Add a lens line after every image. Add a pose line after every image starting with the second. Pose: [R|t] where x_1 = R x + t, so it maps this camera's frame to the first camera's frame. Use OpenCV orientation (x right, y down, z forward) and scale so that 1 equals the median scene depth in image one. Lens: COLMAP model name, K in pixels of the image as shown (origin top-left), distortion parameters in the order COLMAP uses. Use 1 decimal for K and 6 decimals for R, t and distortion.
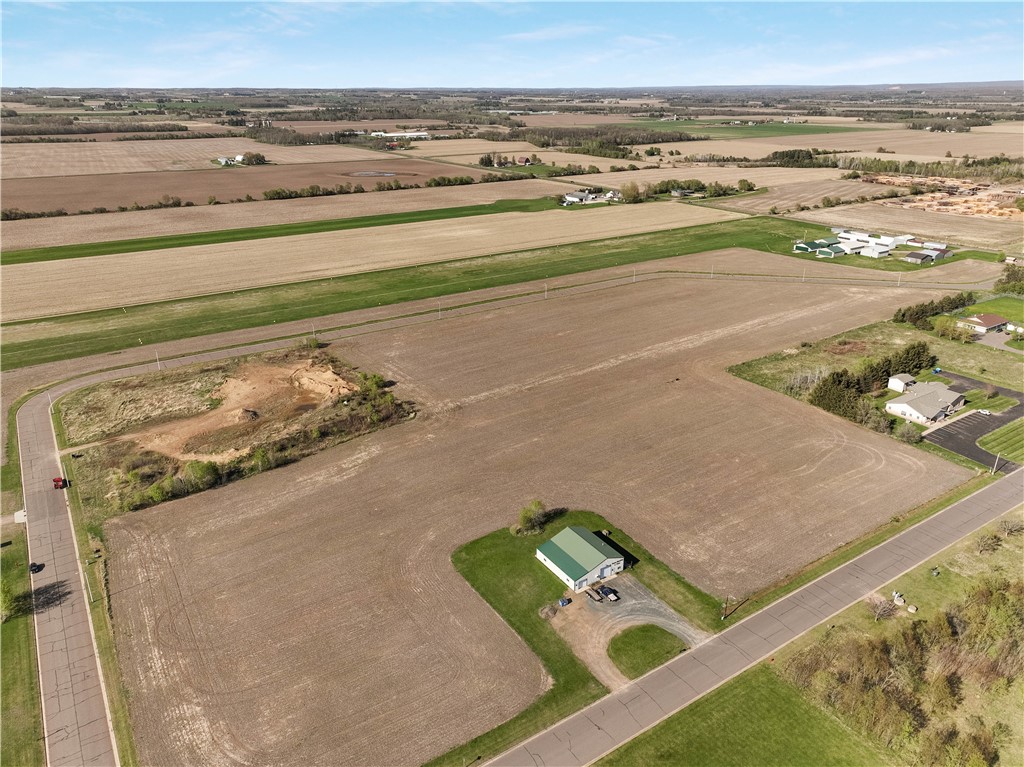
lens RADIAL K [[735.6, 0, 521.8], [0, 735.6, 385.2], [0, 0, 1]] dist [0.002914, 0.005088]
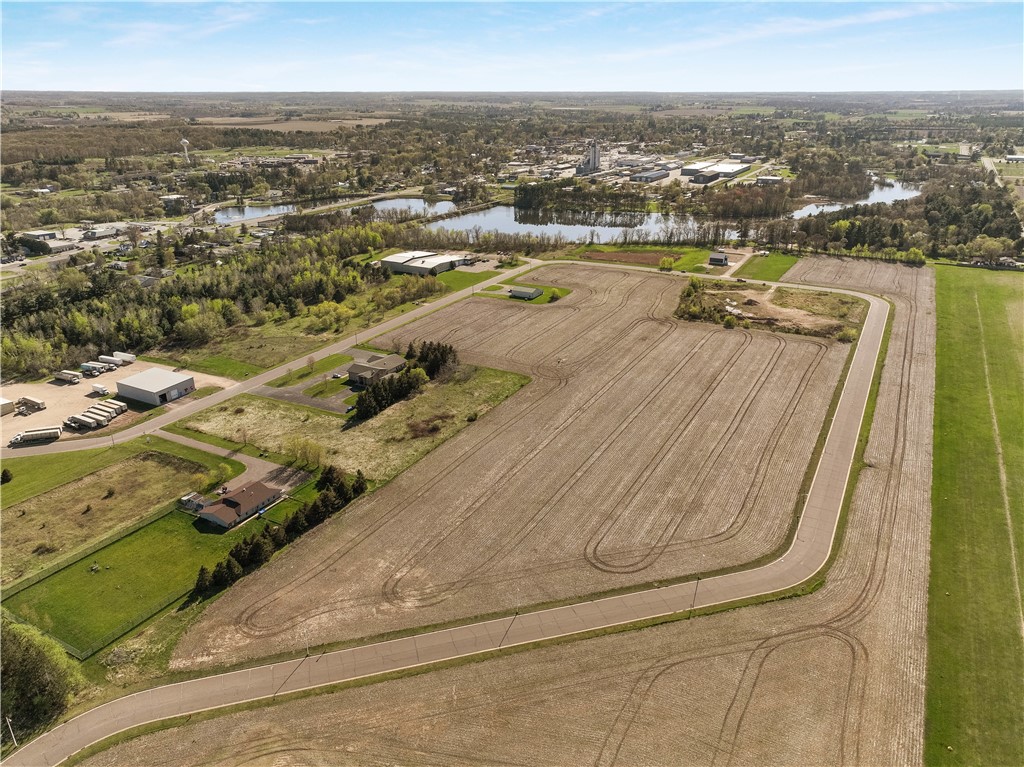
lens RADIAL K [[727.5, 0, 522.8], [0, 727.5, 396.8], [0, 0, 1]] dist [0.001187, 0.005839]
pose [[-0.882118, 0.190535, -0.430771, 0.783740], [-0.171824, 0.721351, 0.670916, -0.759599], [0.438570, 0.665844, -0.603579, 1.700511]]
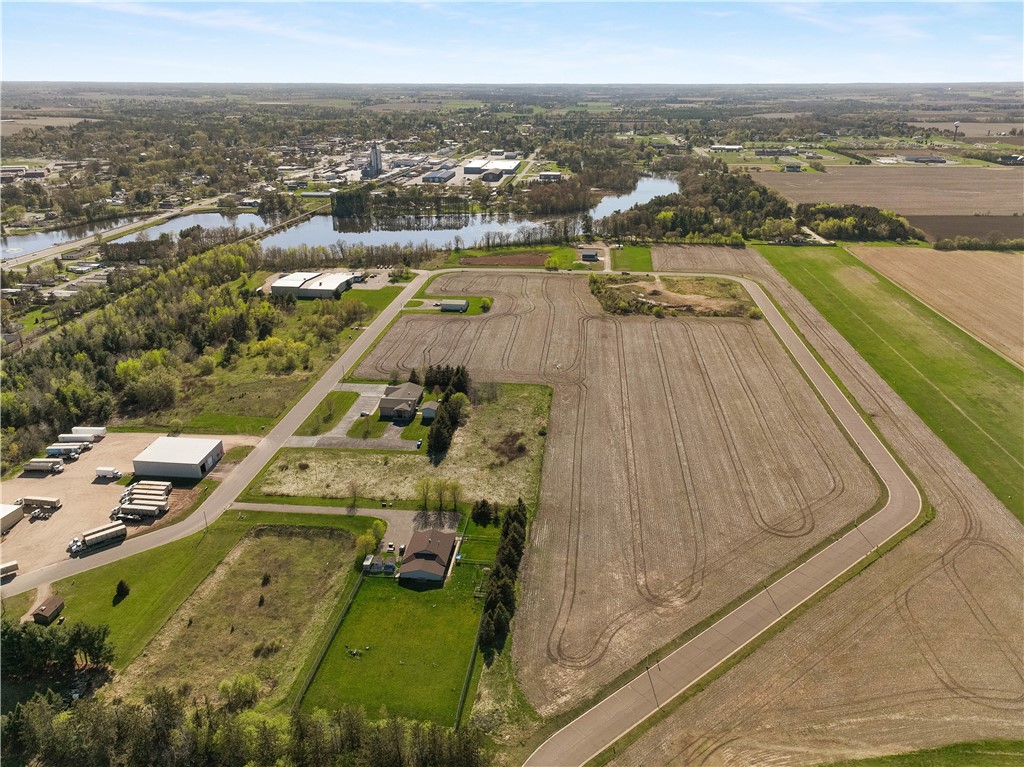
lens RADIAL K [[735.6, 0, 521.8], [0, 735.6, 385.2], [0, 0, 1]] dist [0.002914, 0.005088]
pose [[-0.633748, 0.301202, -0.712489, 1.169685], [-0.290760, 0.760776, 0.580241, -0.712391], [0.716814, 0.574889, -0.394562, 1.444986]]
